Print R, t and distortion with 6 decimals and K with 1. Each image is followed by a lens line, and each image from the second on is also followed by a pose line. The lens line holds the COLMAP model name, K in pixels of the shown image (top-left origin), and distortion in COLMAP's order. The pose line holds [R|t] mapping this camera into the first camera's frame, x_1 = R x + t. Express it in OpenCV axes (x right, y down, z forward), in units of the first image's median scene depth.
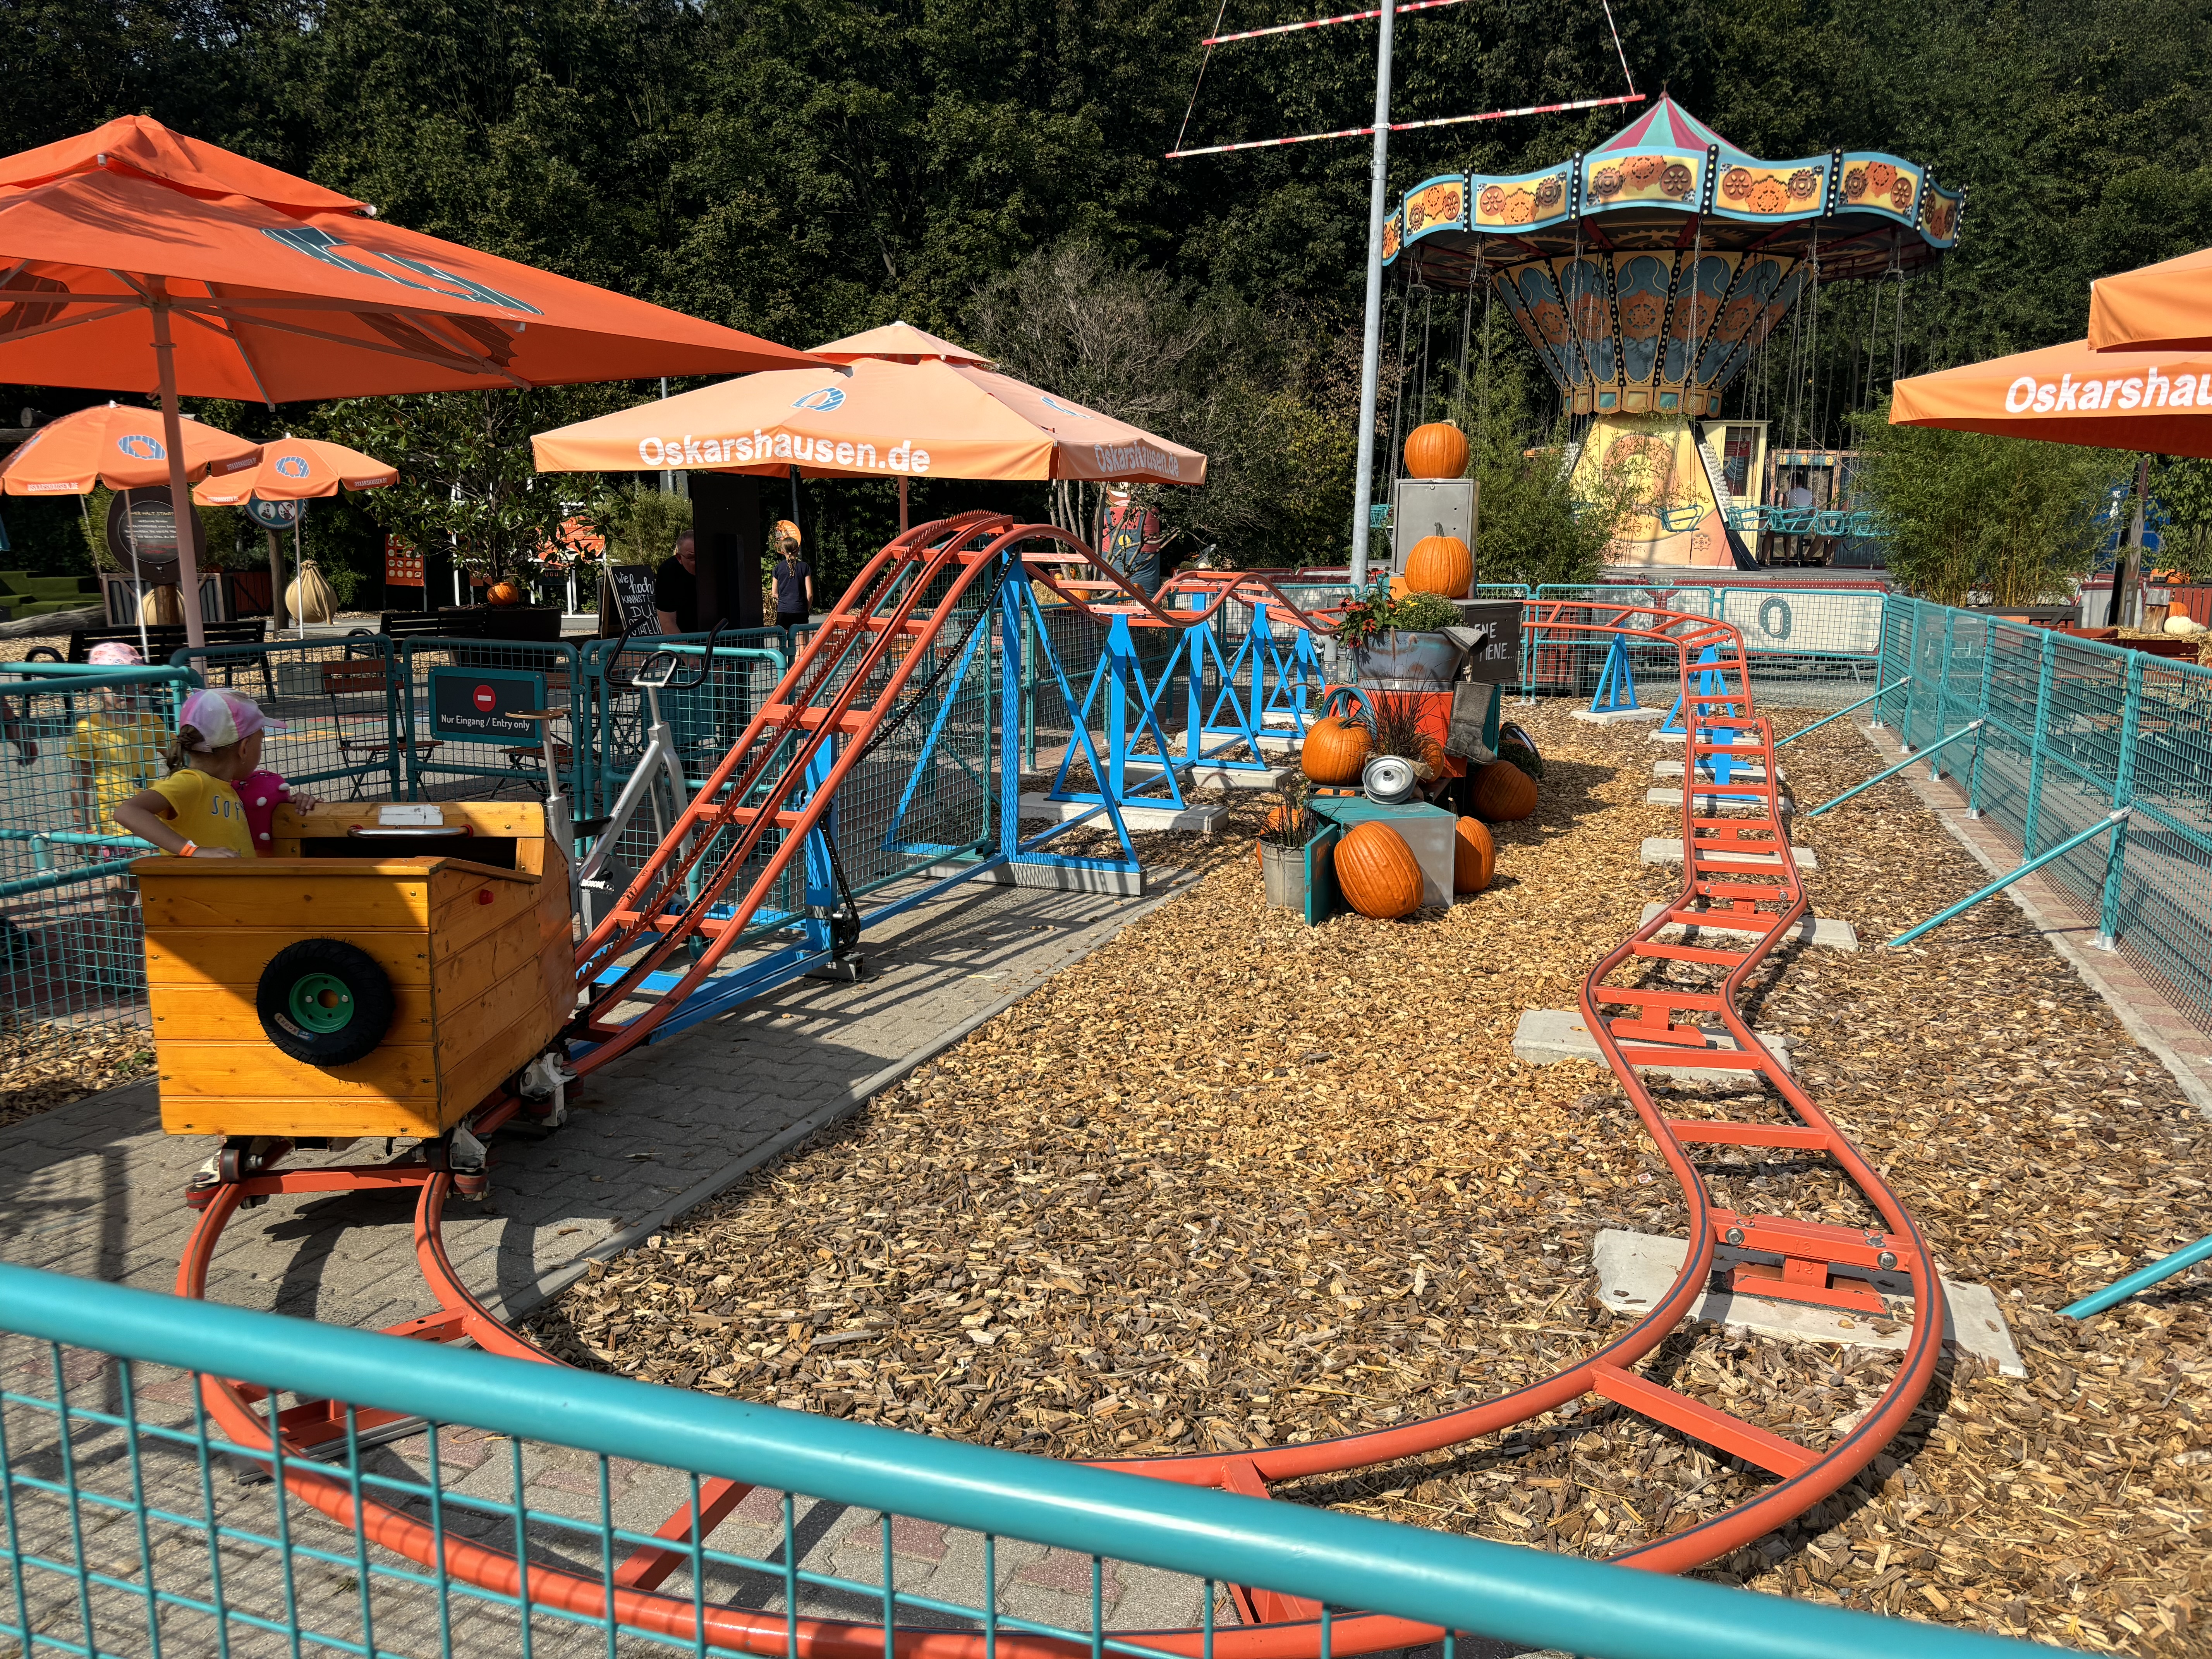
lens RADIAL K [[1661.5, 0, 1109.6], [0, 1661.5, 827.7], [0, 0, 1]] dist [-0.018377, -0.015693]
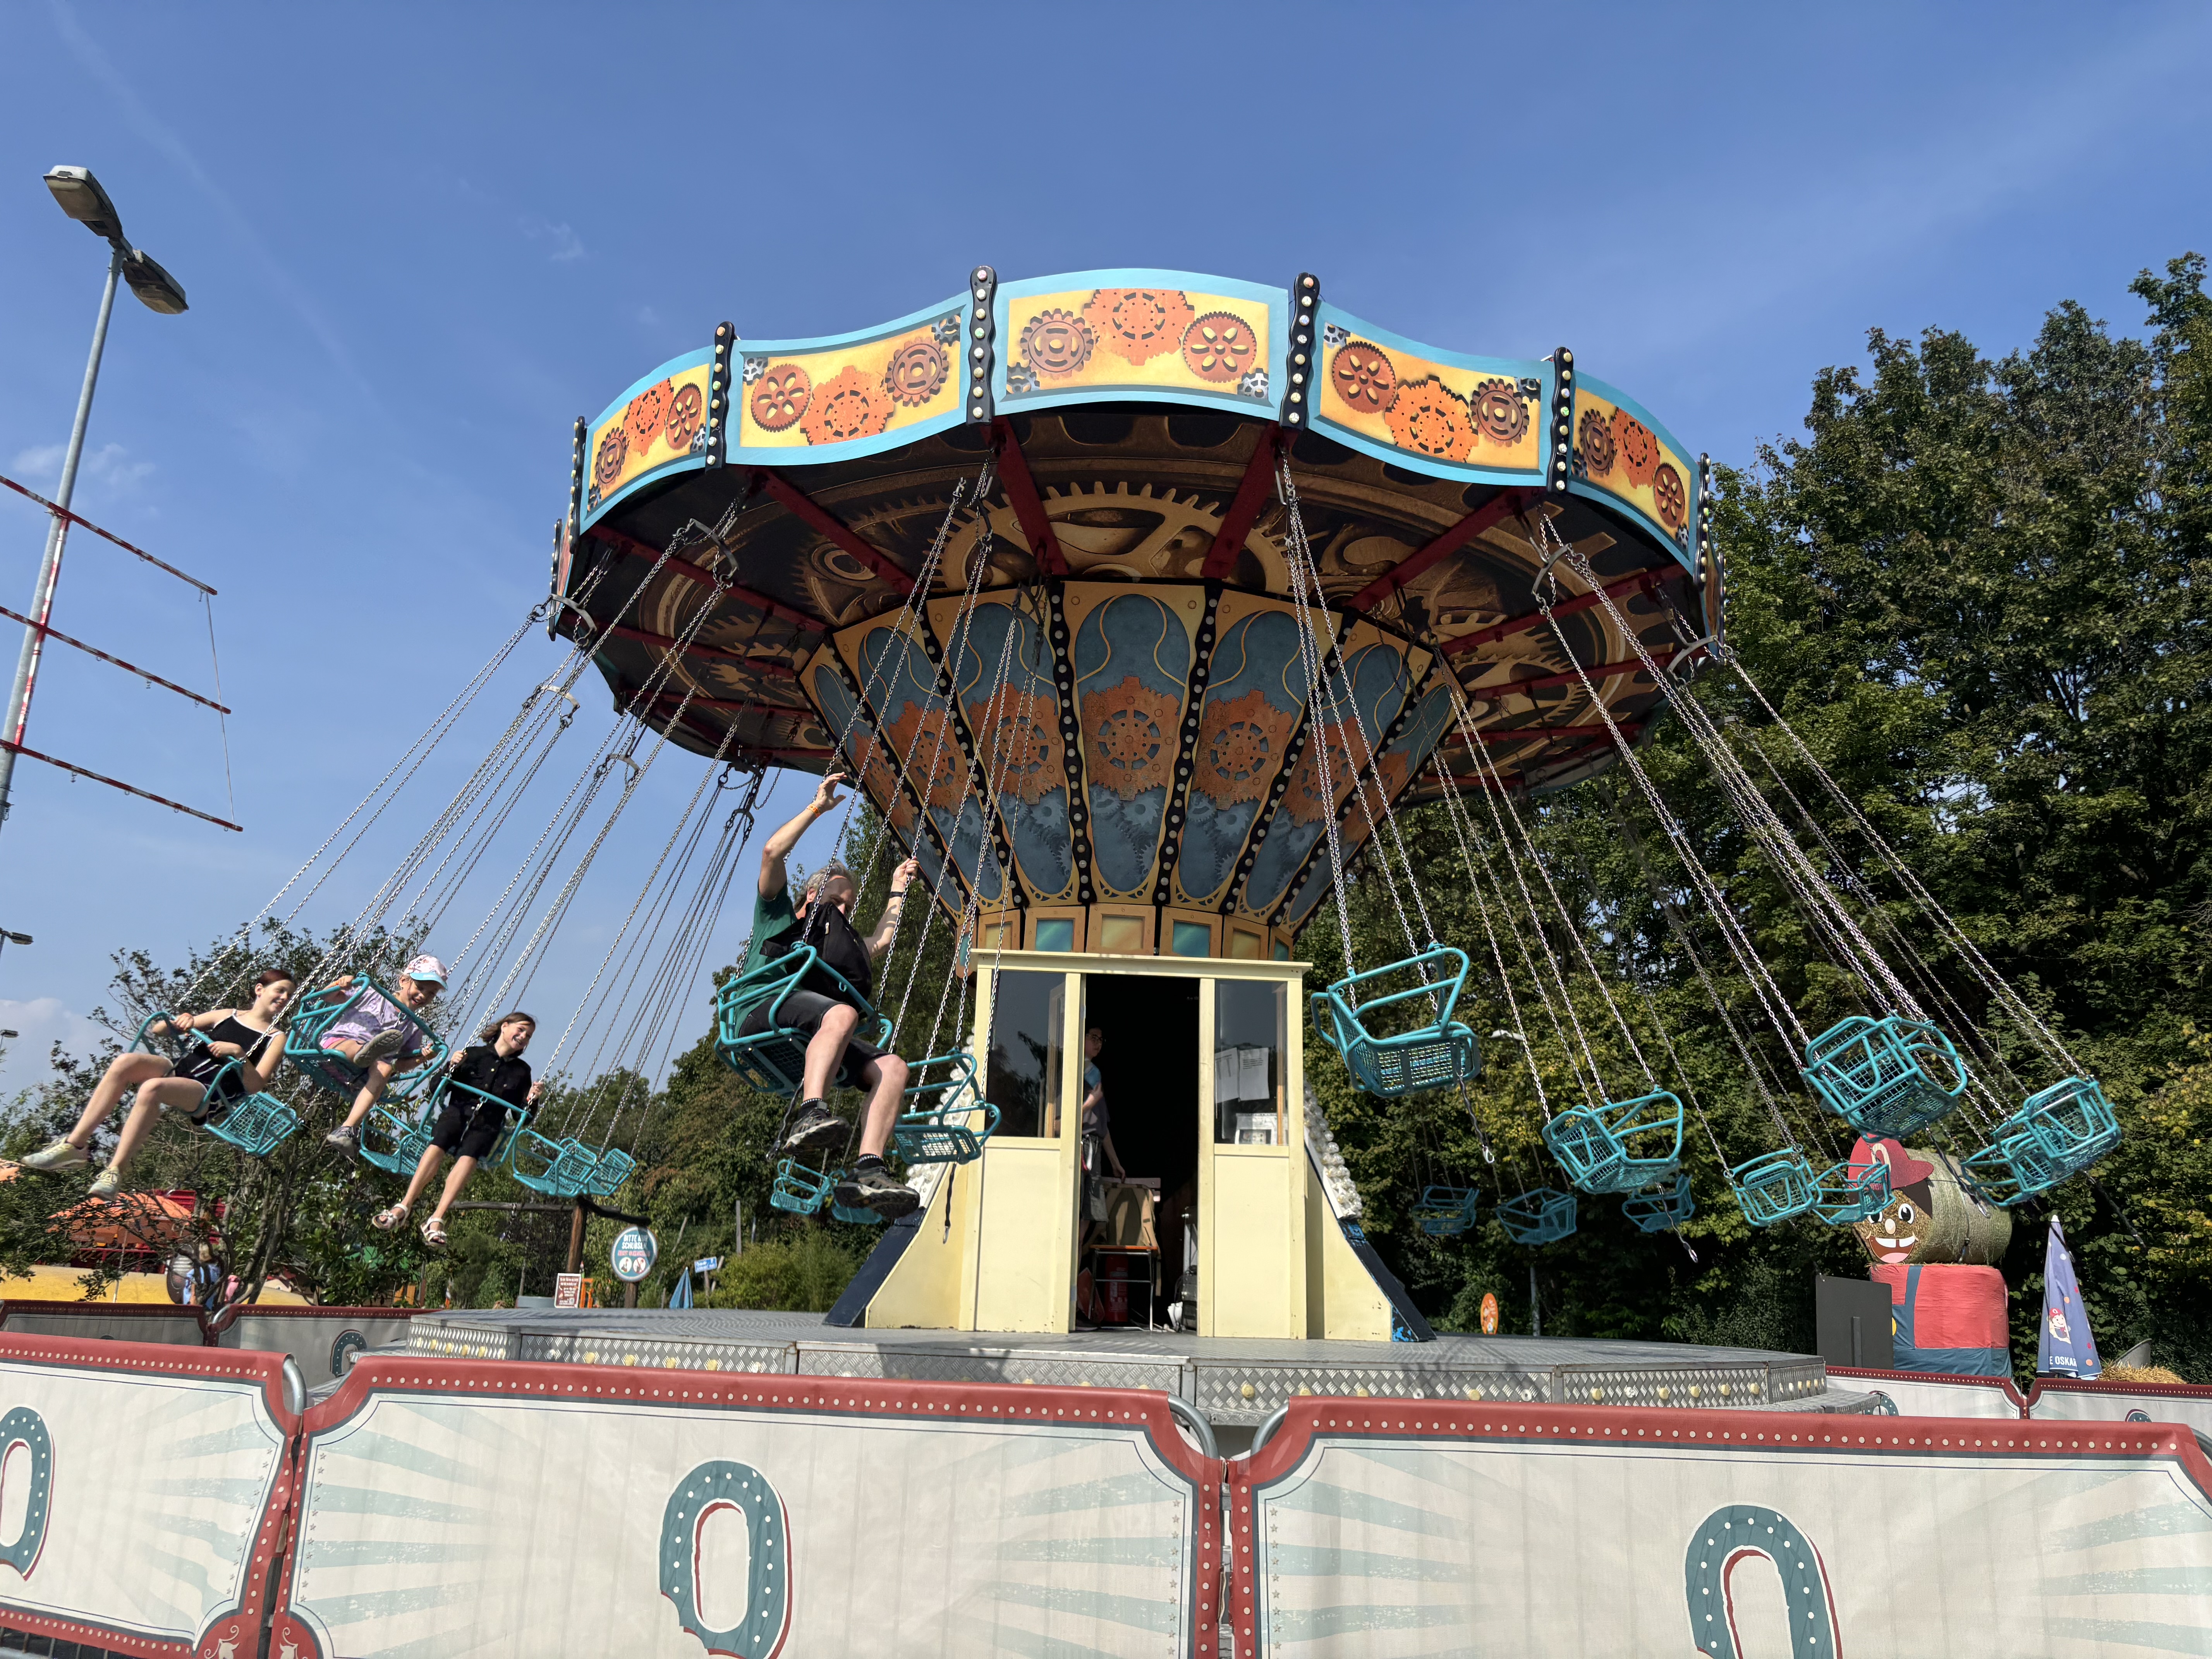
lens RADIAL K [[1661.5, 0, 1109.8], [0, 1661.5, 835.6], [0, 0, 1]] dist [-0.018377, -0.015693]
pose [[0.944059, 0.106837, 0.311990, 0.204161], [0.031275, 0.912799, -0.407210, -0.120577], [-0.328289, 0.394188, 0.858395, 0.708298]]
